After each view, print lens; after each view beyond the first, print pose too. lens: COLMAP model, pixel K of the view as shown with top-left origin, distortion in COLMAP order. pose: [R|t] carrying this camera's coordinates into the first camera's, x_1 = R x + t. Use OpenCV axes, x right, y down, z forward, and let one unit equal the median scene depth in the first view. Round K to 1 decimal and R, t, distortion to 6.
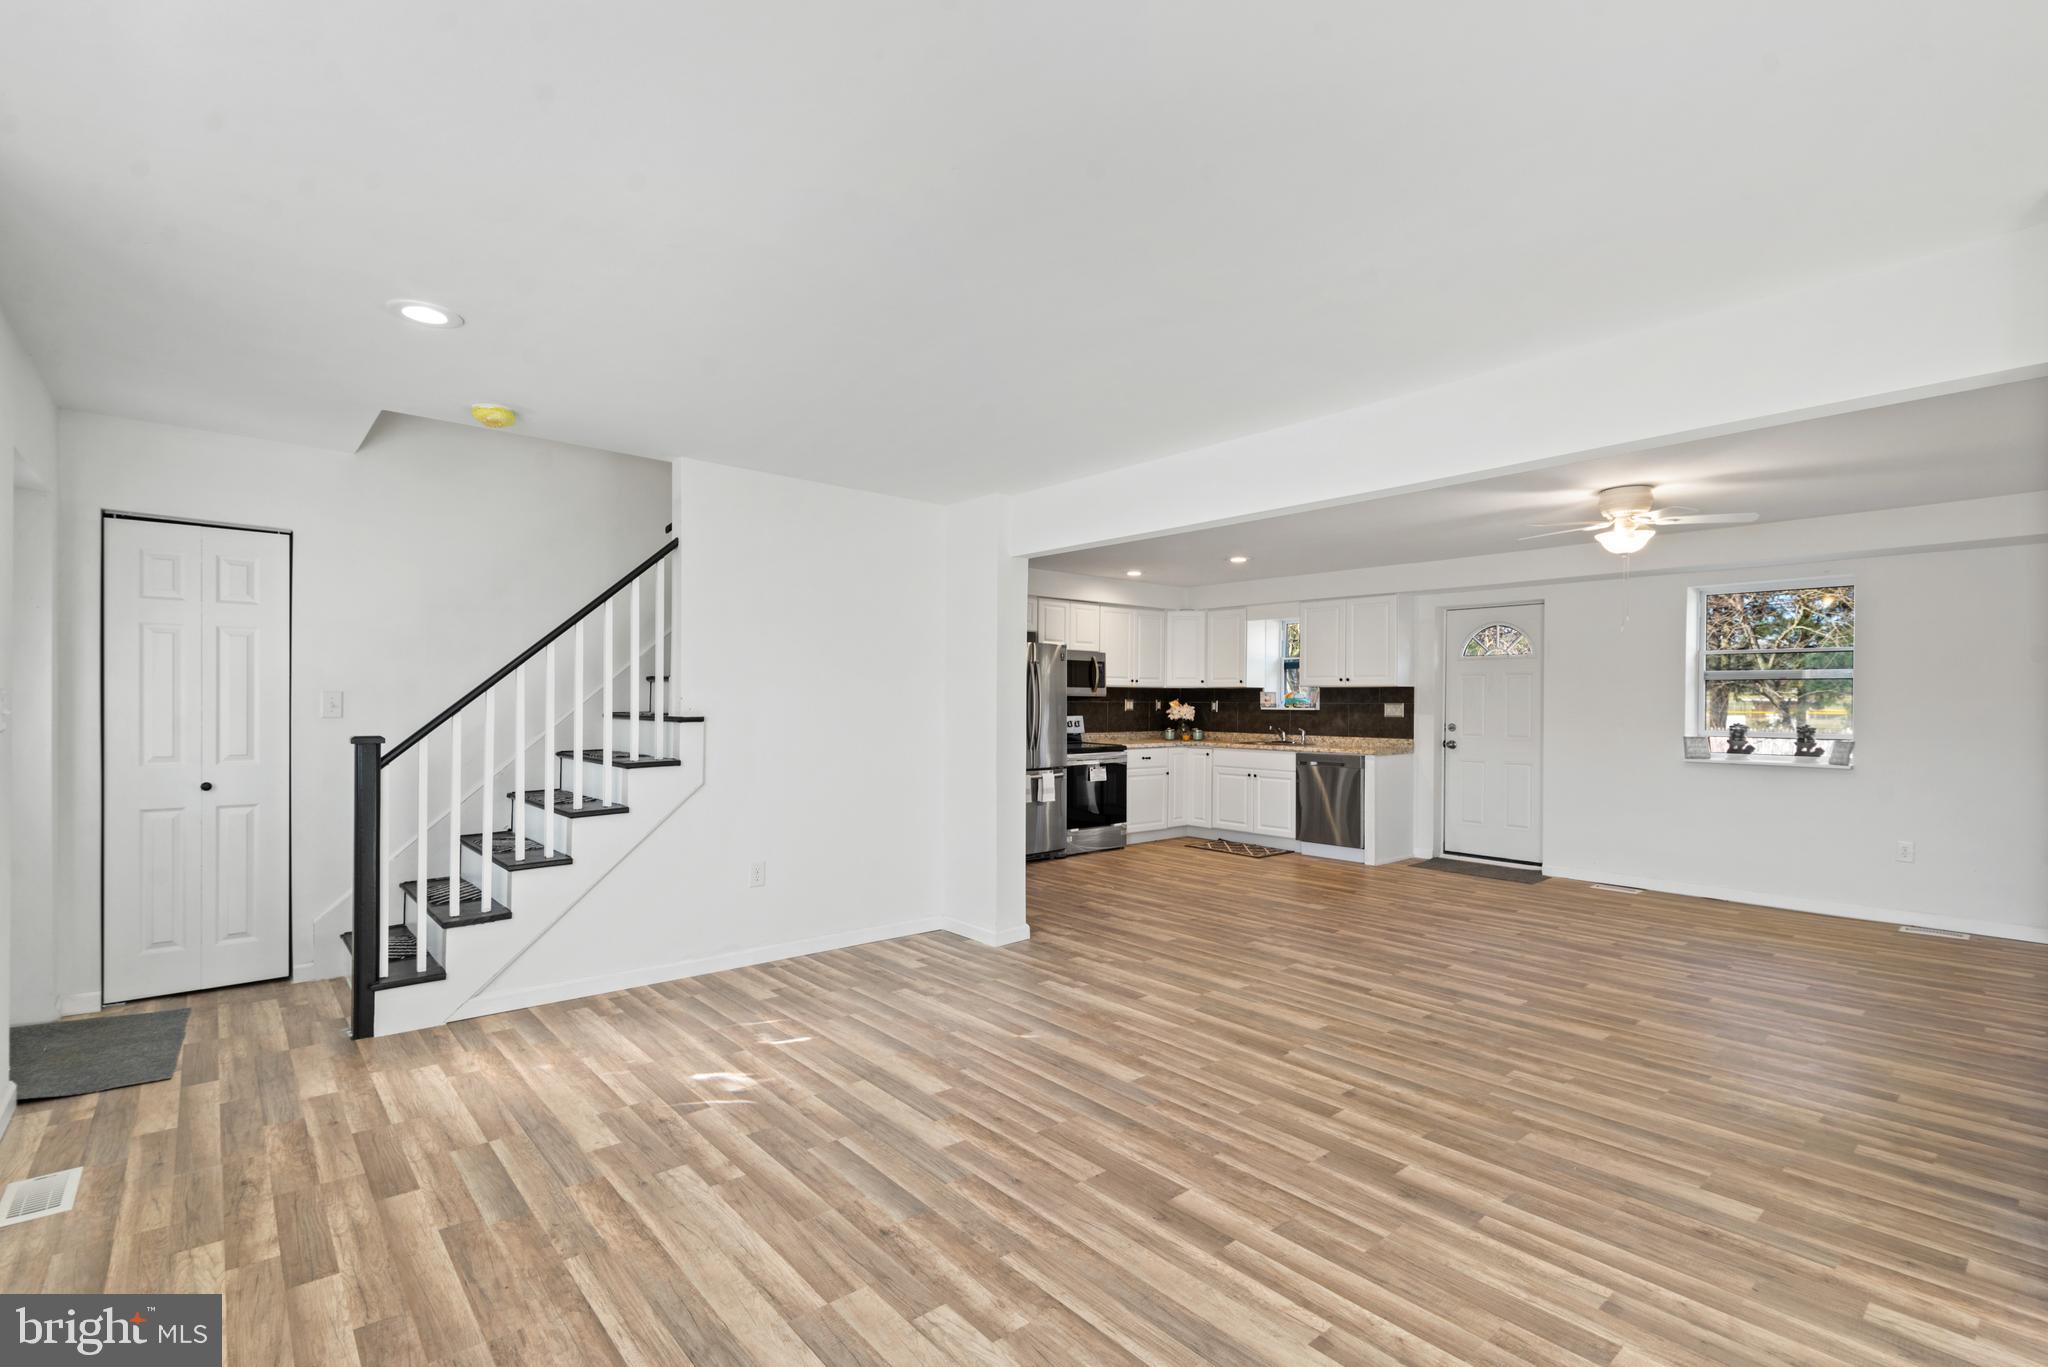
lens RADIAL K [[938.7, 0, 1032.9], [0, 938.7, 711.0], [0, 0, 1]] dist [0.003088, 0.000041]
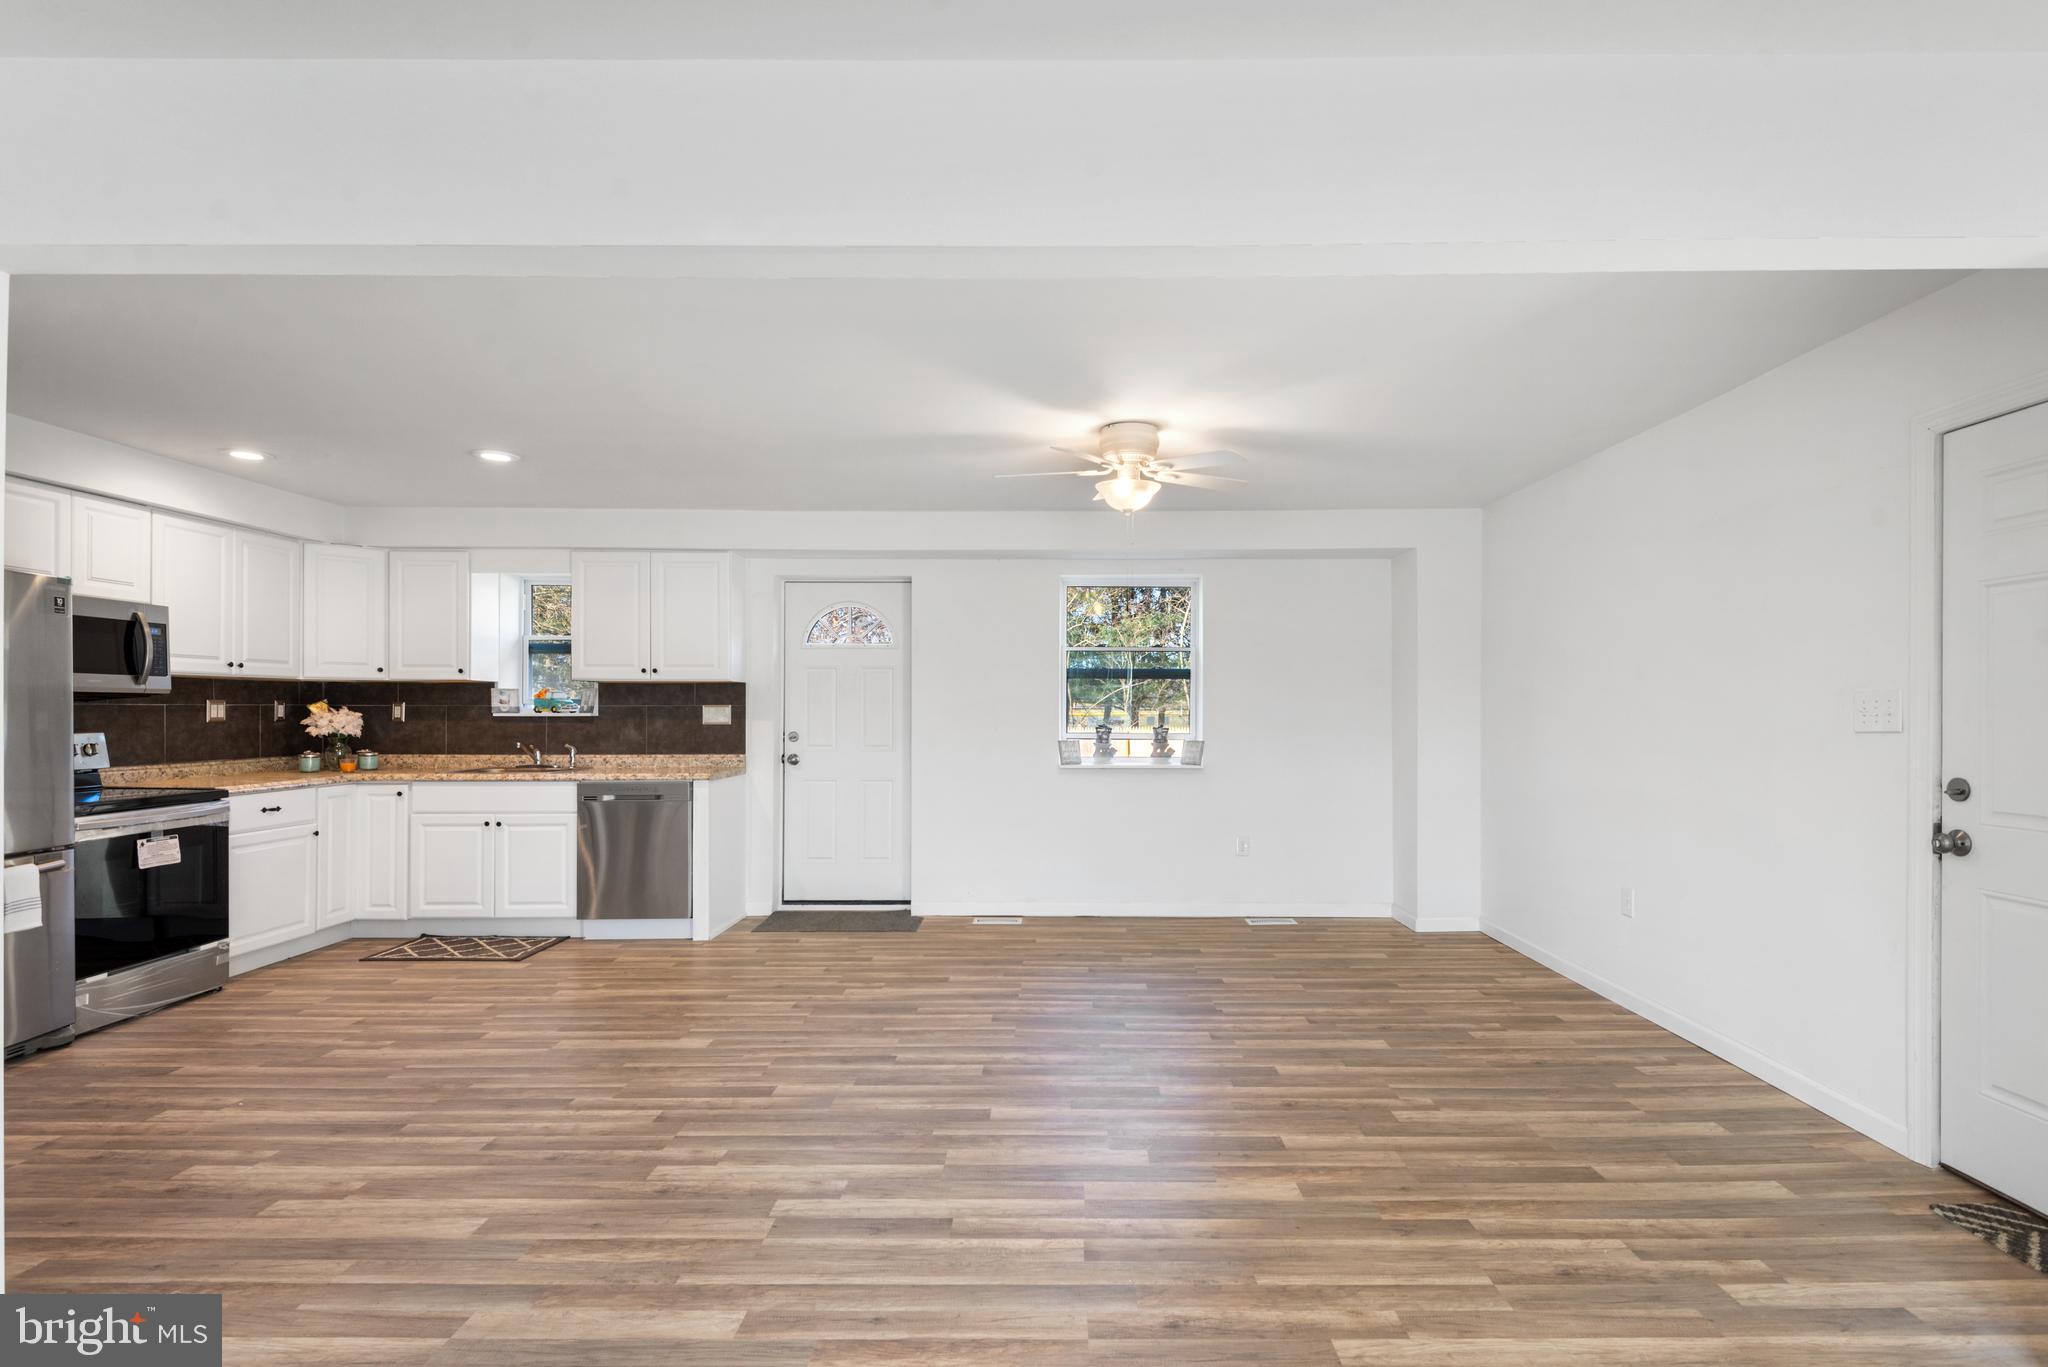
lens RADIAL K [[965.6, 0, 1028.1], [0, 965.6, 710.9], [0, 0, 1]] dist [0.033365, -0.023117]
pose [[0.648163, -0.006594, 0.761473, -0.023997], [0.011302, 0.999936, -0.000961, -0.000450], [-0.761418, 0.009229, 0.648196, 0.328381]]
